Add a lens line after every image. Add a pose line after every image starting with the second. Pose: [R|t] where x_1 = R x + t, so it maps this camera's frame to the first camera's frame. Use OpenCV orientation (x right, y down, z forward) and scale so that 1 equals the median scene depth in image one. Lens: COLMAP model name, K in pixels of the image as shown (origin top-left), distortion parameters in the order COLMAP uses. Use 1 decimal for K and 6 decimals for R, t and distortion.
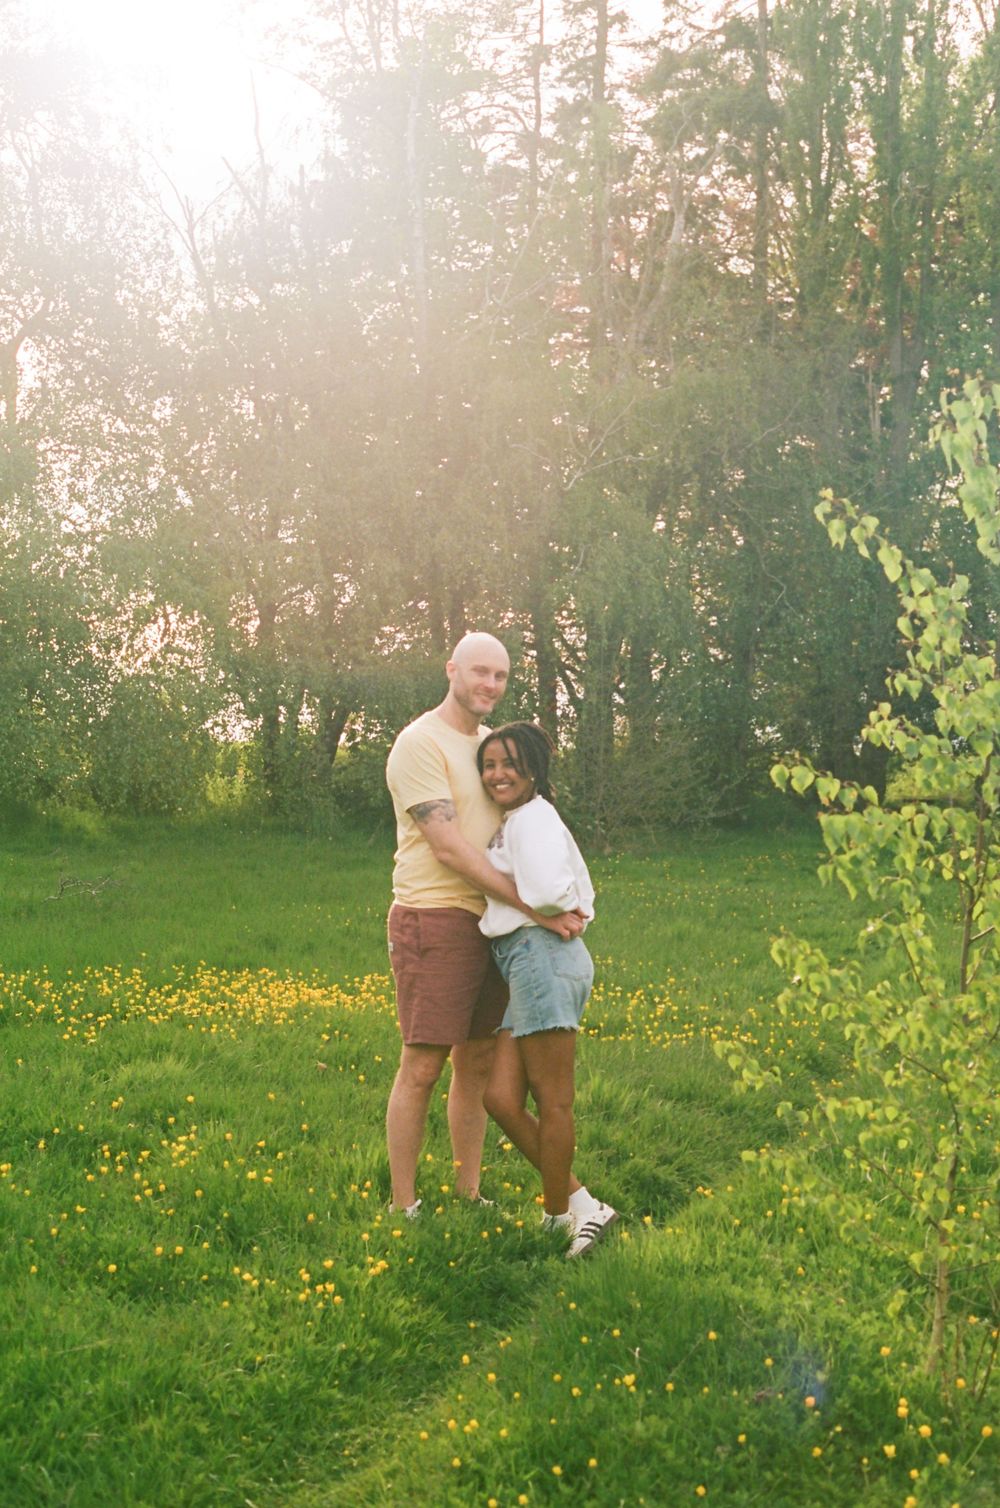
lens RADIAL K [[2249.6, 0, 500.0], [0, 2249.6, 754.0], [0, 0, 1]] dist [-0.028828, -0.069717]
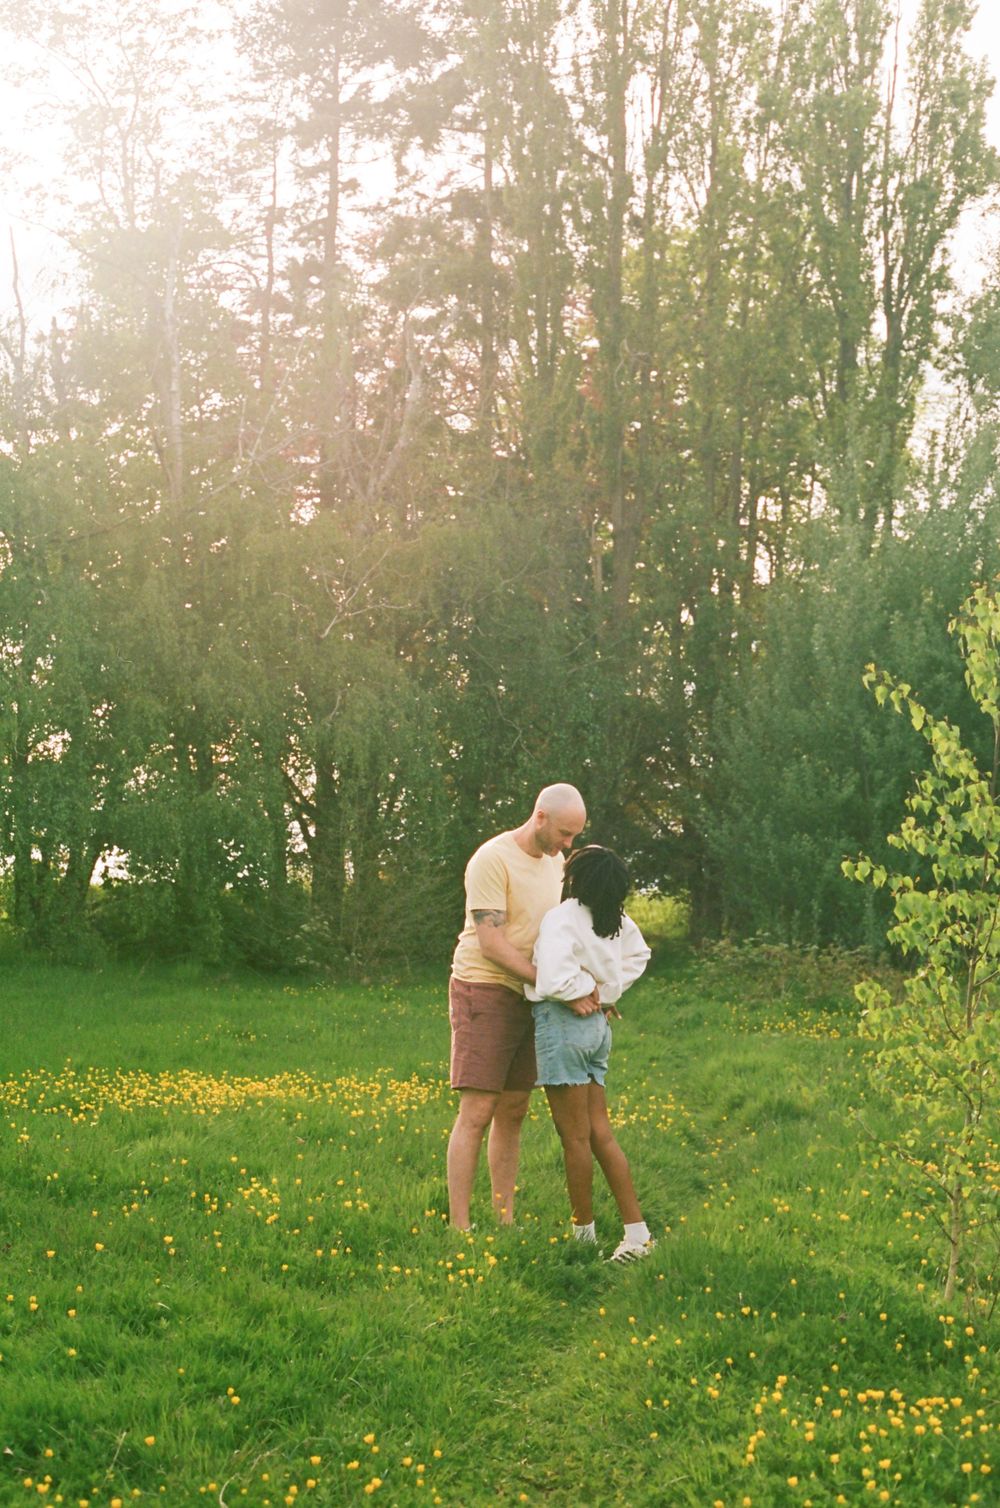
lens RADIAL K [[2261.3, 0, 506.5], [0, 2261.3, 732.4], [0, 0, 1]] dist [-0.060452, 0.005107]
pose [[0.989792, 0.006282, 0.142382, -0.024110], [0.003984, 0.997418, -0.071707, 0.002121], [-0.142464, 0.071542, 0.987211, -0.030464]]
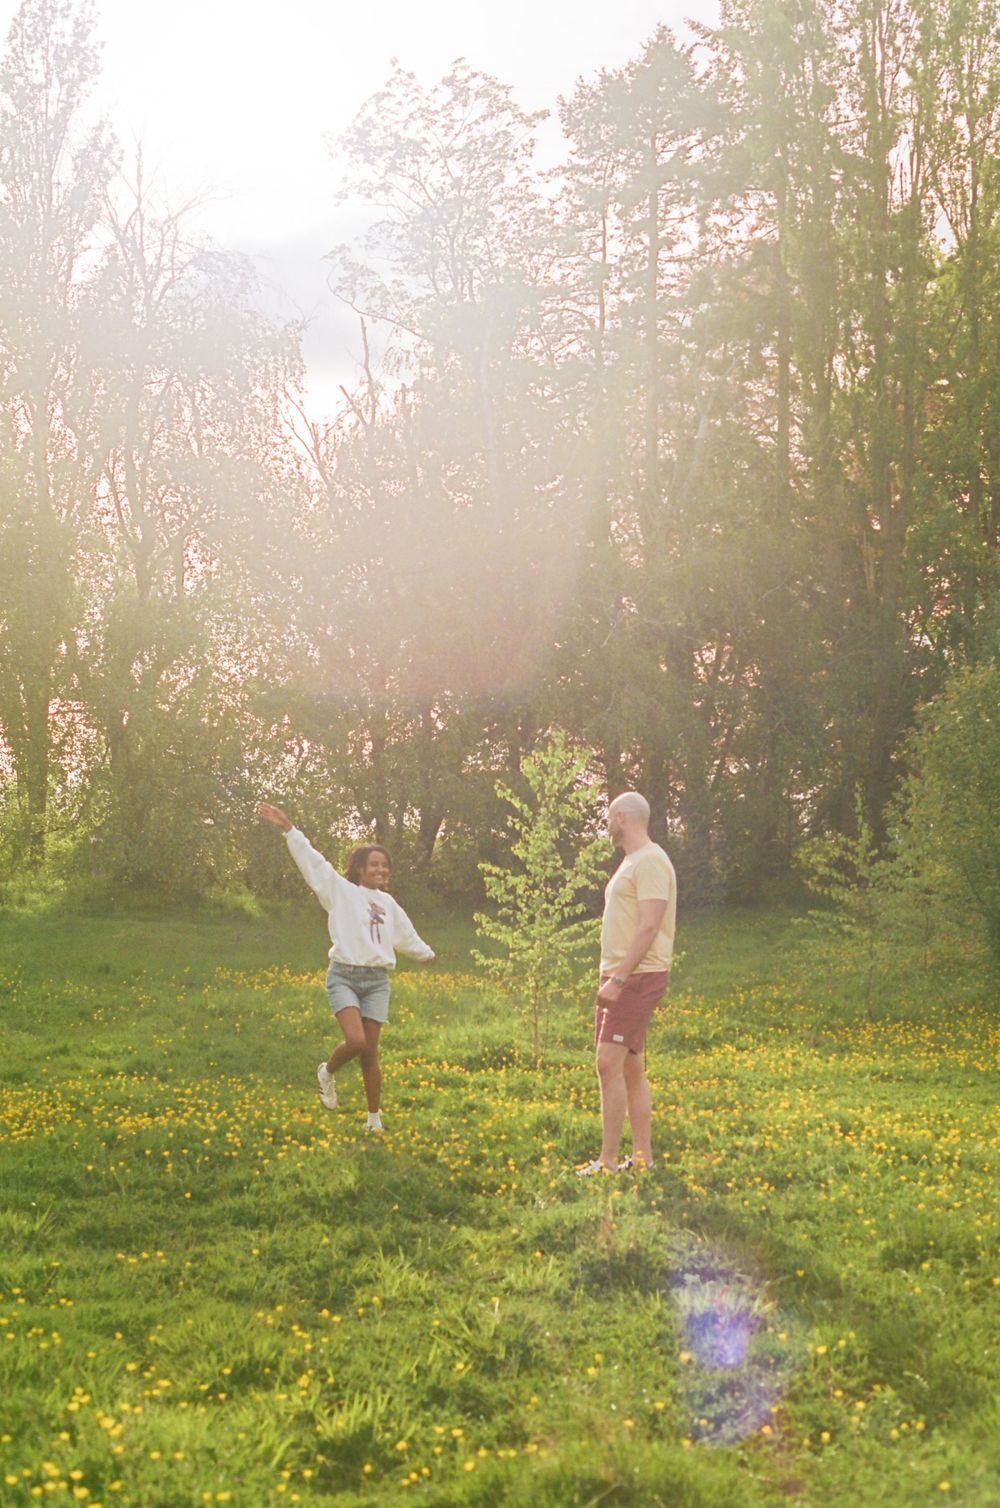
lens RADIAL K [[2208.4, 0, 510.6], [0, 2208.4, 753.4], [0, 0, 1]] dist [-0.020257, -0.511348]
pose [[0.998545, -0.012668, -0.052422, 0.028996], [0.010520, 0.999102, -0.041035, -0.002013], [0.052895, 0.040423, 0.997782, -0.194250]]
